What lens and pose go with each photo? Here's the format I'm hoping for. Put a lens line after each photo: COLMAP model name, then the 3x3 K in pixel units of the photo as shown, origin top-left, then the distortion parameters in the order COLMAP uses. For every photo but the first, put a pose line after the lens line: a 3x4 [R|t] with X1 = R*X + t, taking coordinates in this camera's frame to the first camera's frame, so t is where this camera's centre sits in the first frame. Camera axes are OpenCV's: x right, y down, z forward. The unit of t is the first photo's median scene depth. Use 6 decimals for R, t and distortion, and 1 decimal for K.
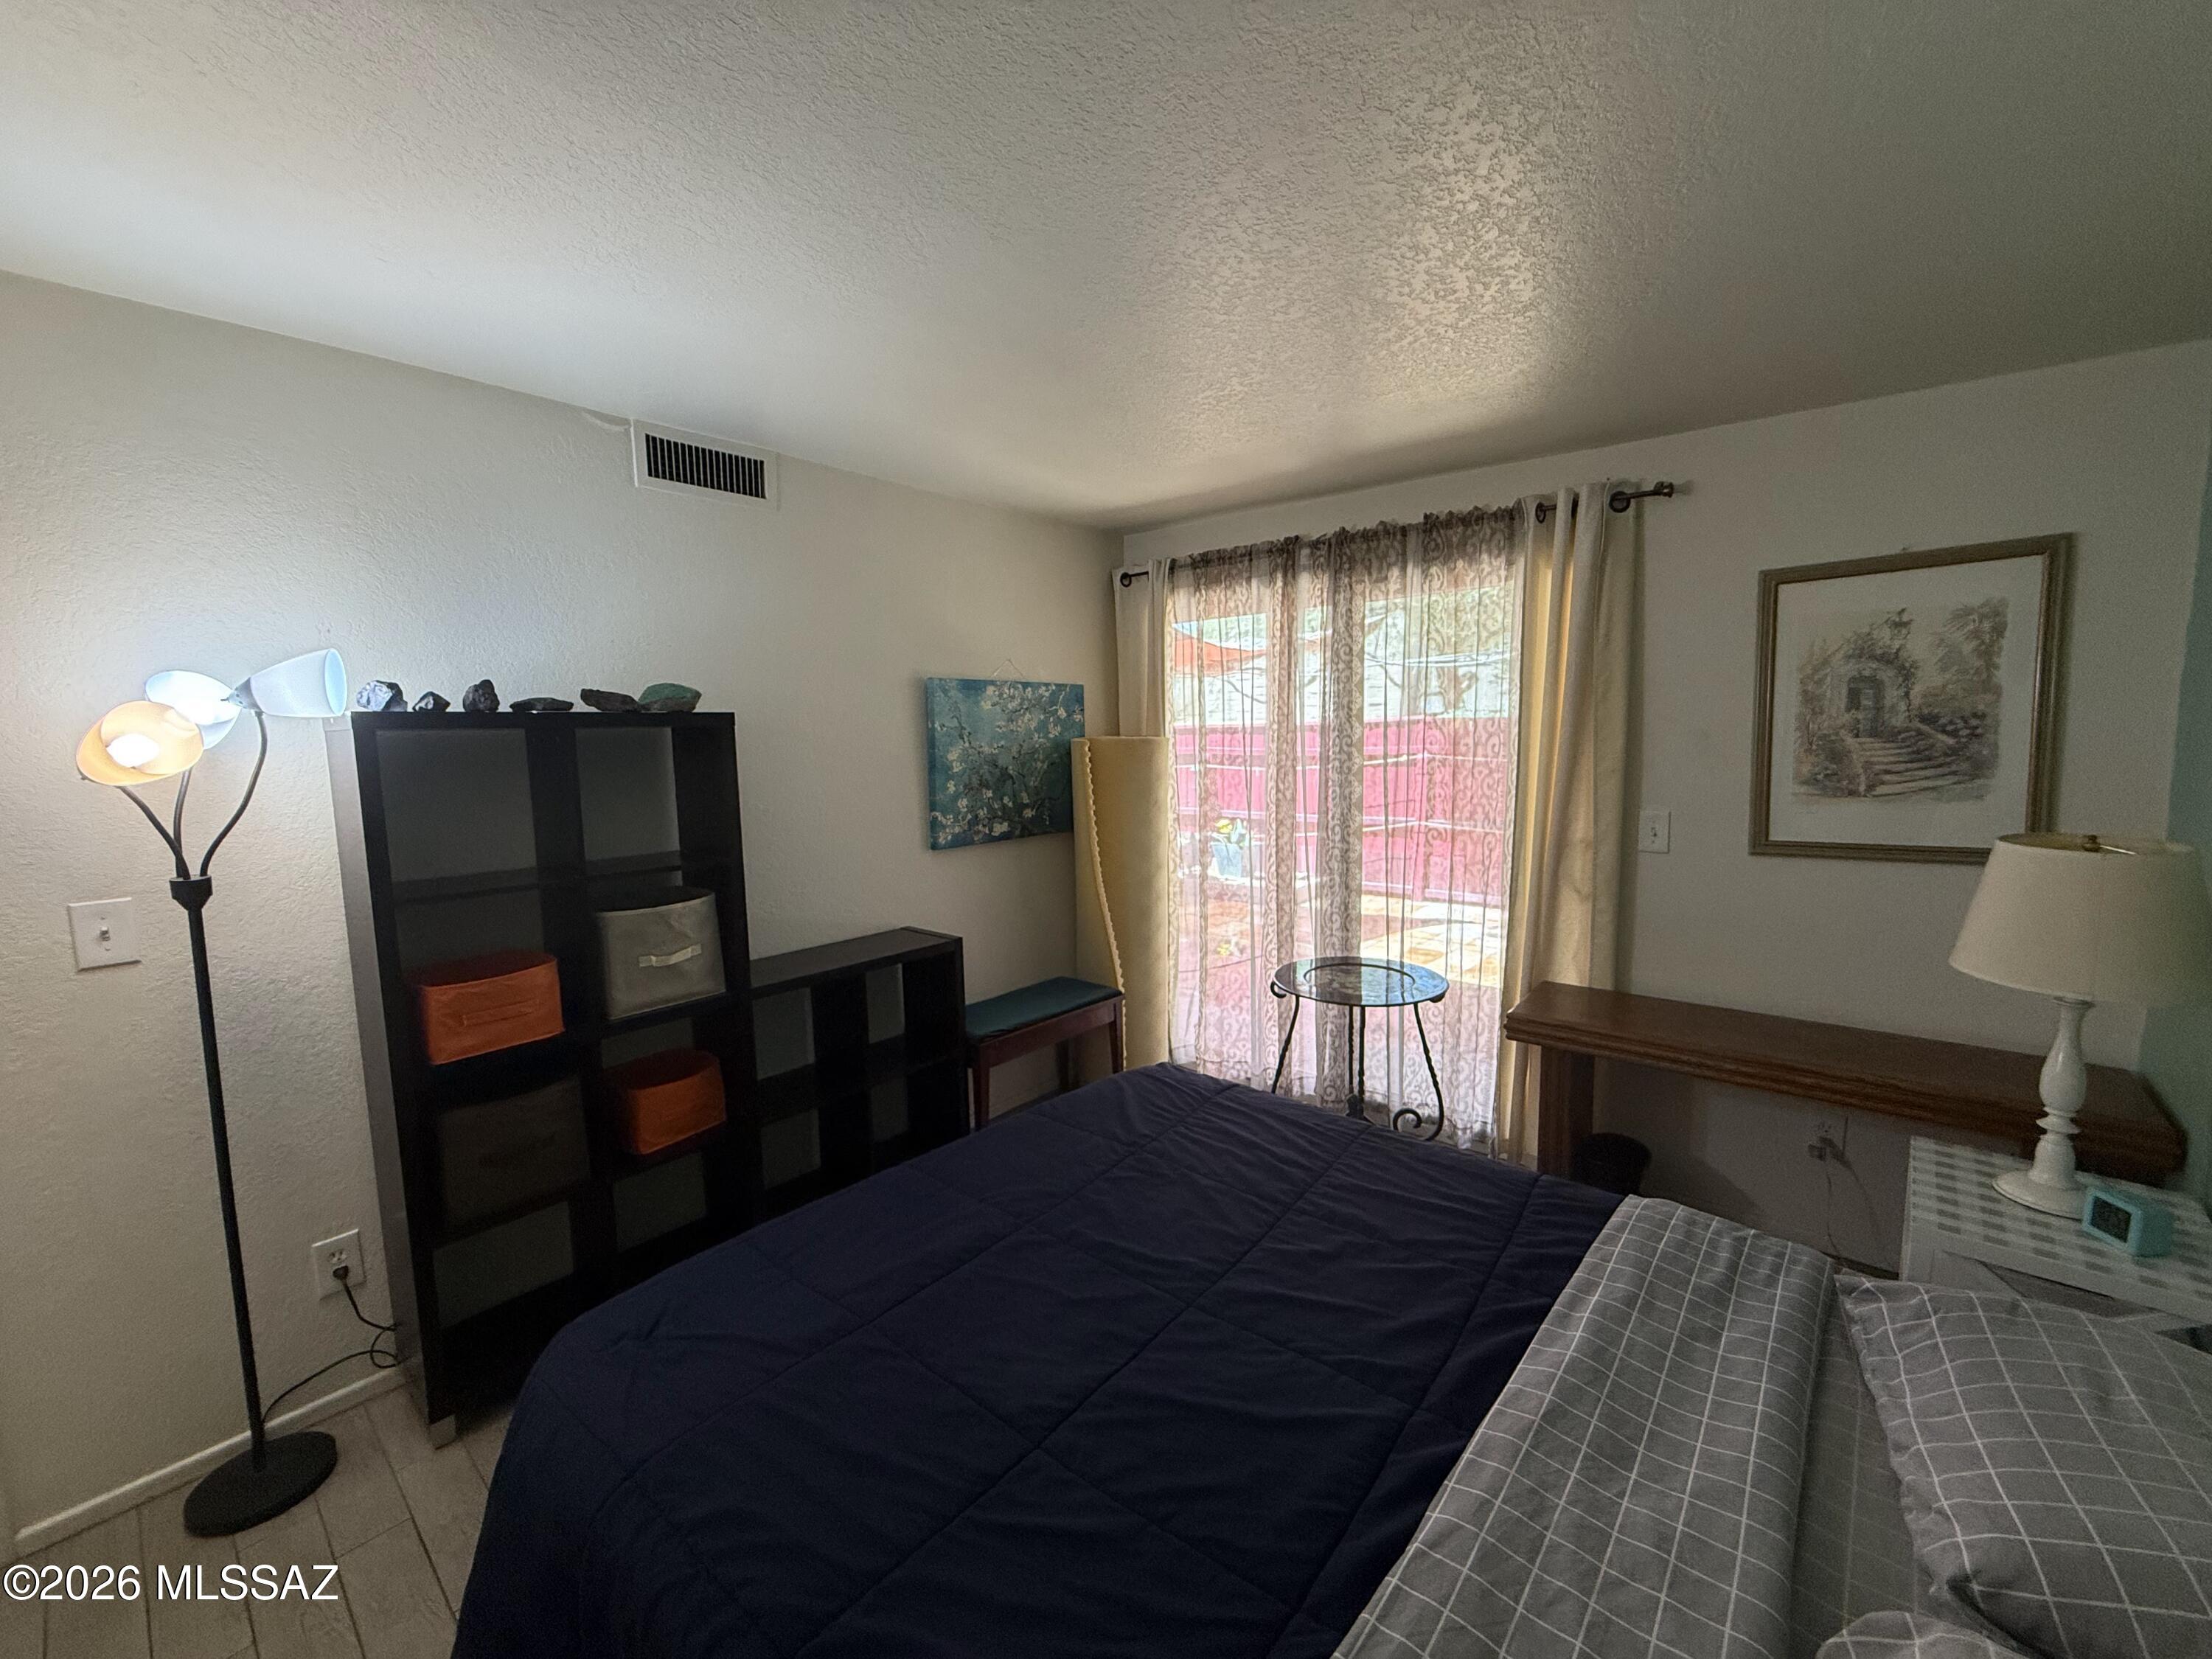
lens RADIAL K [[881.1, 0, 1107.7], [0, 881.1, 814.7], [0, 0, 1]] dist [0.000702, -0.001071]
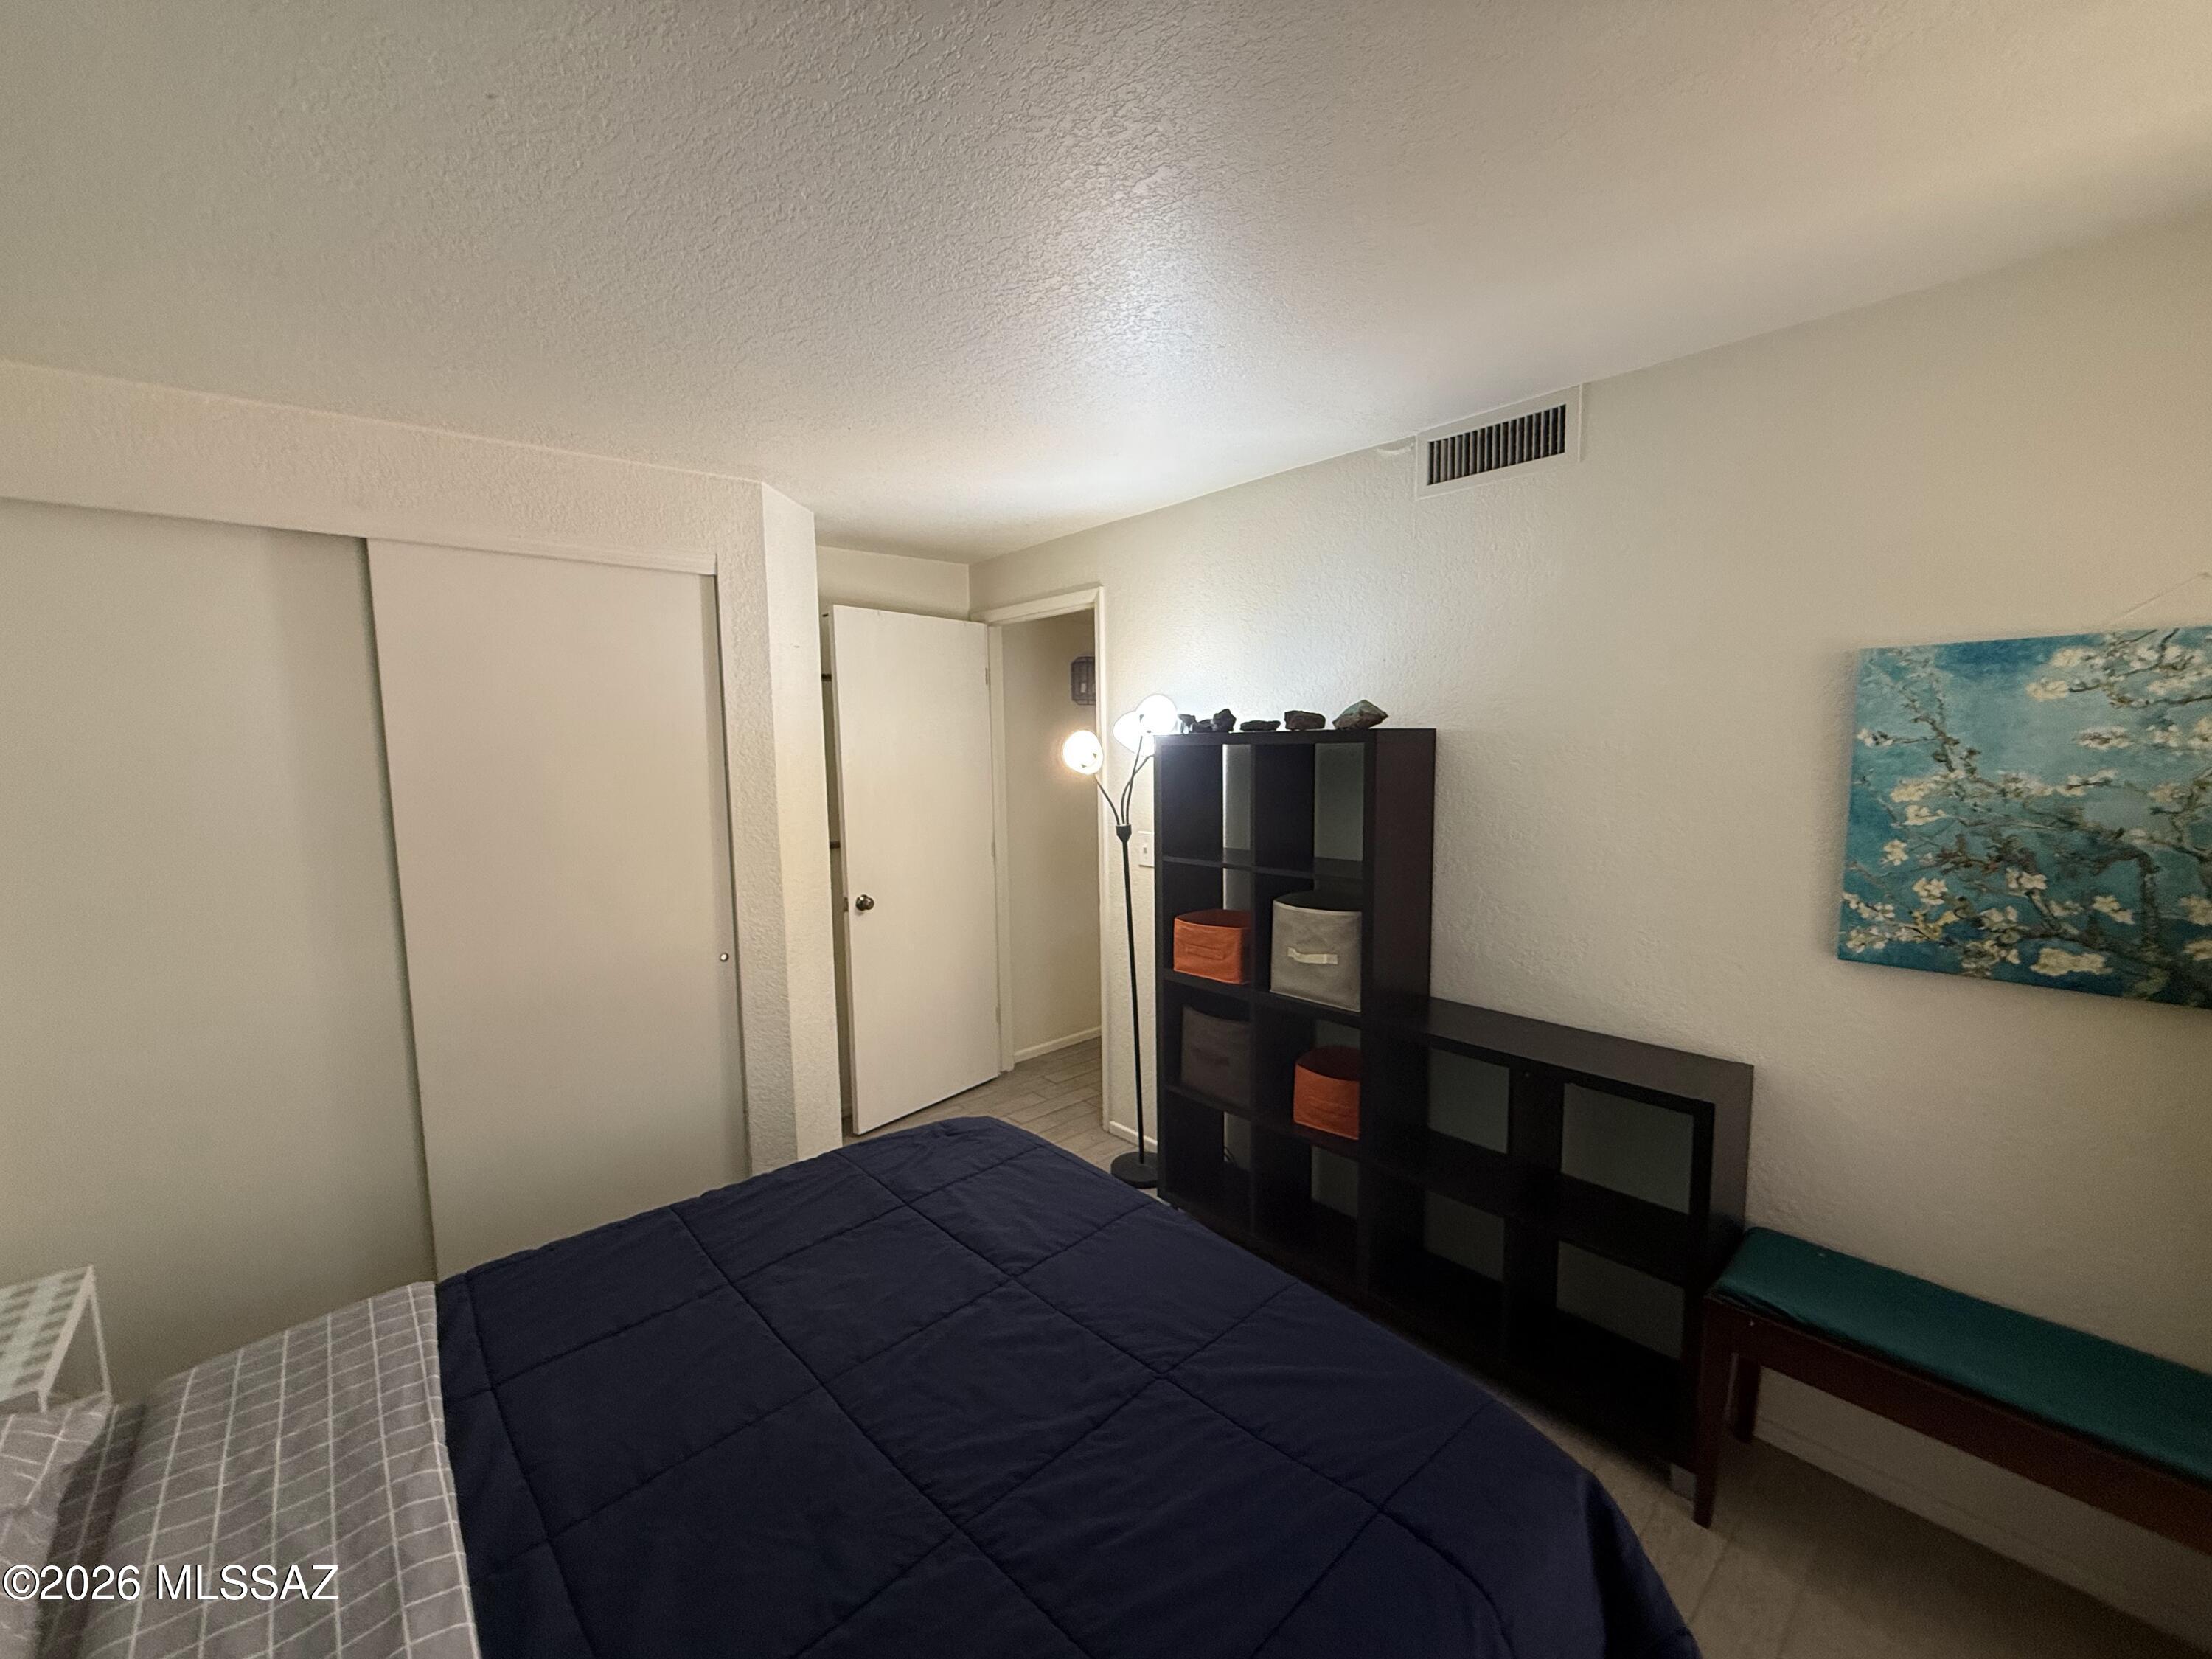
lens RADIAL K [[881.1, 0, 1106.4], [0, 881.1, 842.6], [0, 0, 1]] dist [0.000702, -0.001071]
pose [[-0.116741, 0.122160, -0.985621, 0.401490], [-0.083677, 0.987668, 0.132324, -0.068346], [0.989631, 0.097921, -0.105079, 0.588412]]
